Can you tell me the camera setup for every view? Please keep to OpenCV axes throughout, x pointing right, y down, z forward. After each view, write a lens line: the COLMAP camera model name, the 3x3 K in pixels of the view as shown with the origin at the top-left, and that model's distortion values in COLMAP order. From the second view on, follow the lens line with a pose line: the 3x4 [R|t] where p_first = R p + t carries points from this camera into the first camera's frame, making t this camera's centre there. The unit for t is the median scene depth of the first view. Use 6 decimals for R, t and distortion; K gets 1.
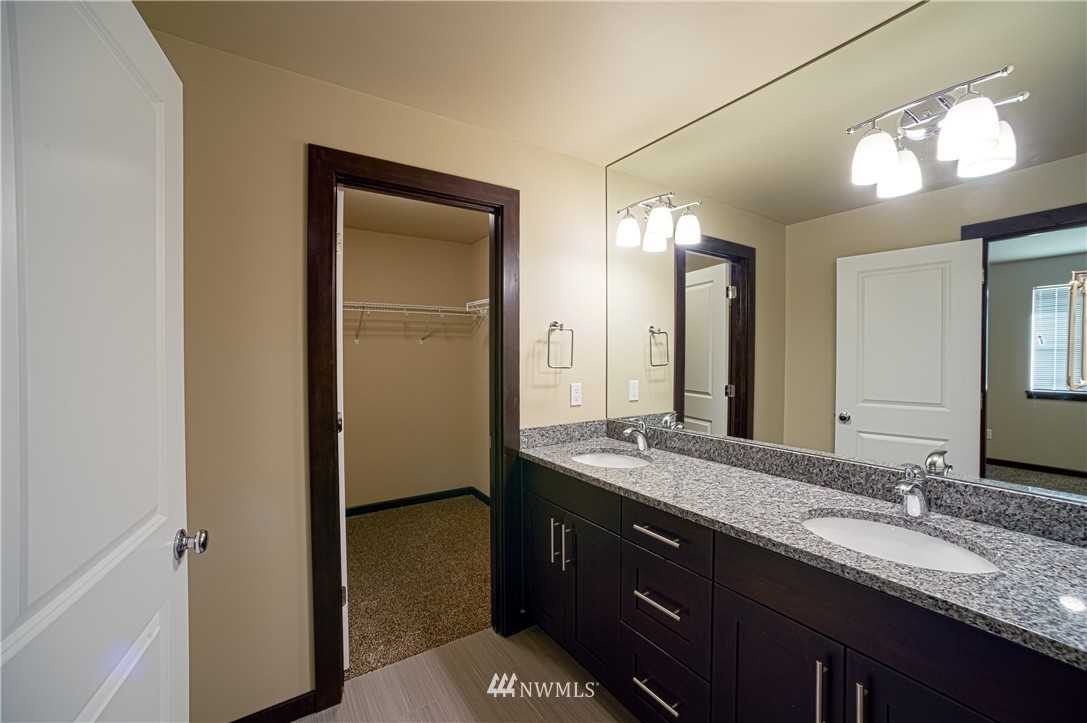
lens RADIAL K [[438.0, 0, 542.4], [0, 438.0, 358.6], [0, 0, 1]] dist [-0.002825, 0.000027]
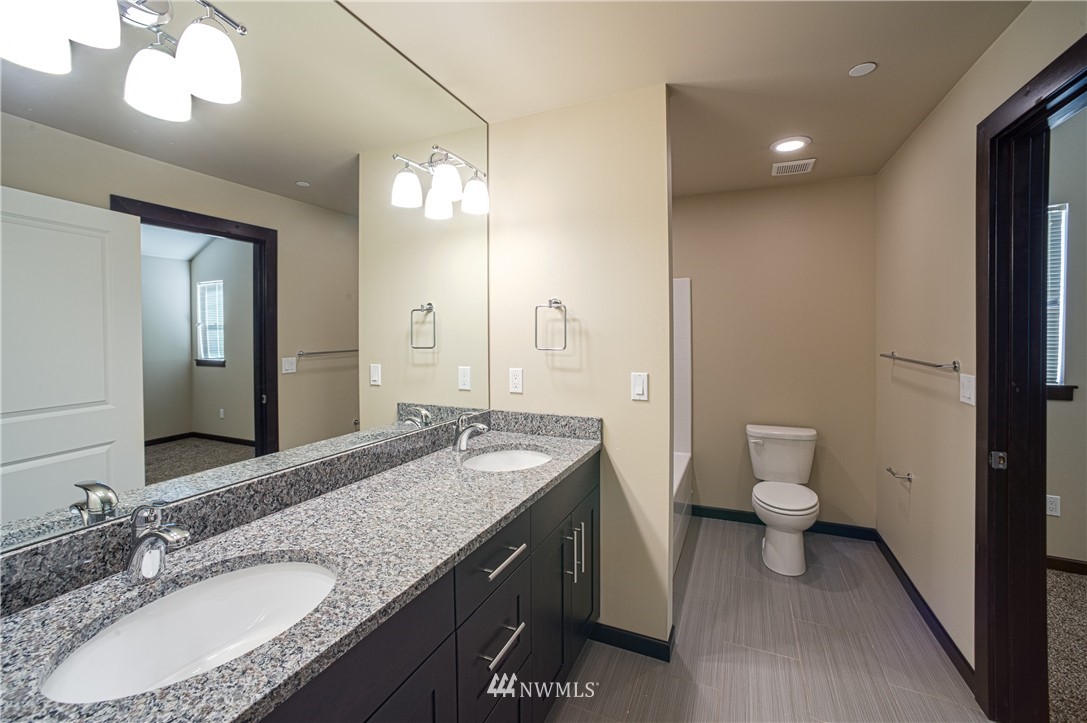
lens RADIAL K [[438.0, 0, 550.3], [0, 438.0, 340.3], [0, 0, 1]] dist [-0.002825, 0.000027]
pose [[-0.516835, -0.003418, 0.856078, -0.401919], [0.019610, 0.999682, 0.015831, -0.010751], [-0.855860, 0.024970, -0.516604, 1.154174]]
